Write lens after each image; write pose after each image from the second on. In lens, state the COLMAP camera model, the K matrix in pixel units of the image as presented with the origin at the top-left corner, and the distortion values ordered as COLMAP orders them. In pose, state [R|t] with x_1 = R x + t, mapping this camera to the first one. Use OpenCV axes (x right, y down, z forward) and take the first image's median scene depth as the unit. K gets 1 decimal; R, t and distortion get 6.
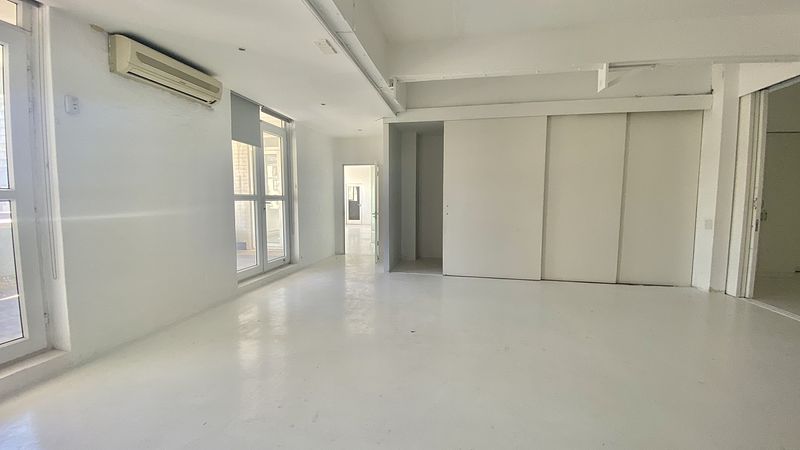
lens RADIAL K [[288.0, 0, 400.0], [0, 288.0, 225.0], [0, 0, 1]] dist [-0.000604, -0.008432]
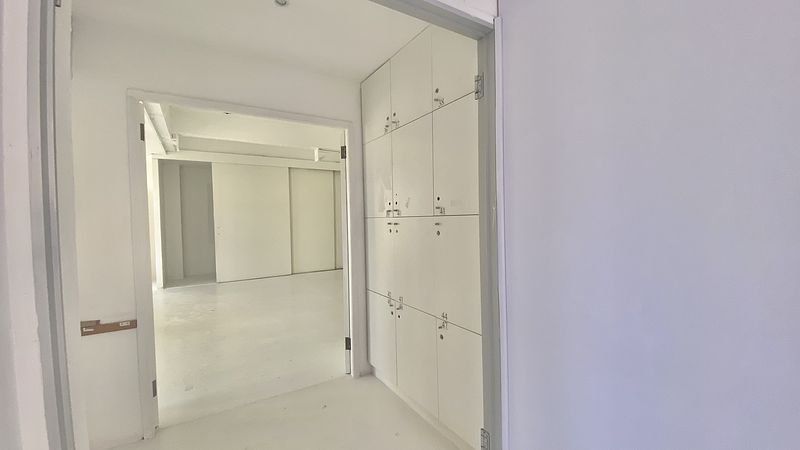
lens RADIAL K [[316.6, 0, 398.6], [0, 316.6, 225.8], [0, 0, 1]] dist [0.034786, -0.030709]
pose [[0.700699, -0.035175, 0.712590, -0.288295], [0.083574, 0.995954, -0.033018, 0.037142], [-0.708545, 0.082690, 0.700804, -0.563635]]
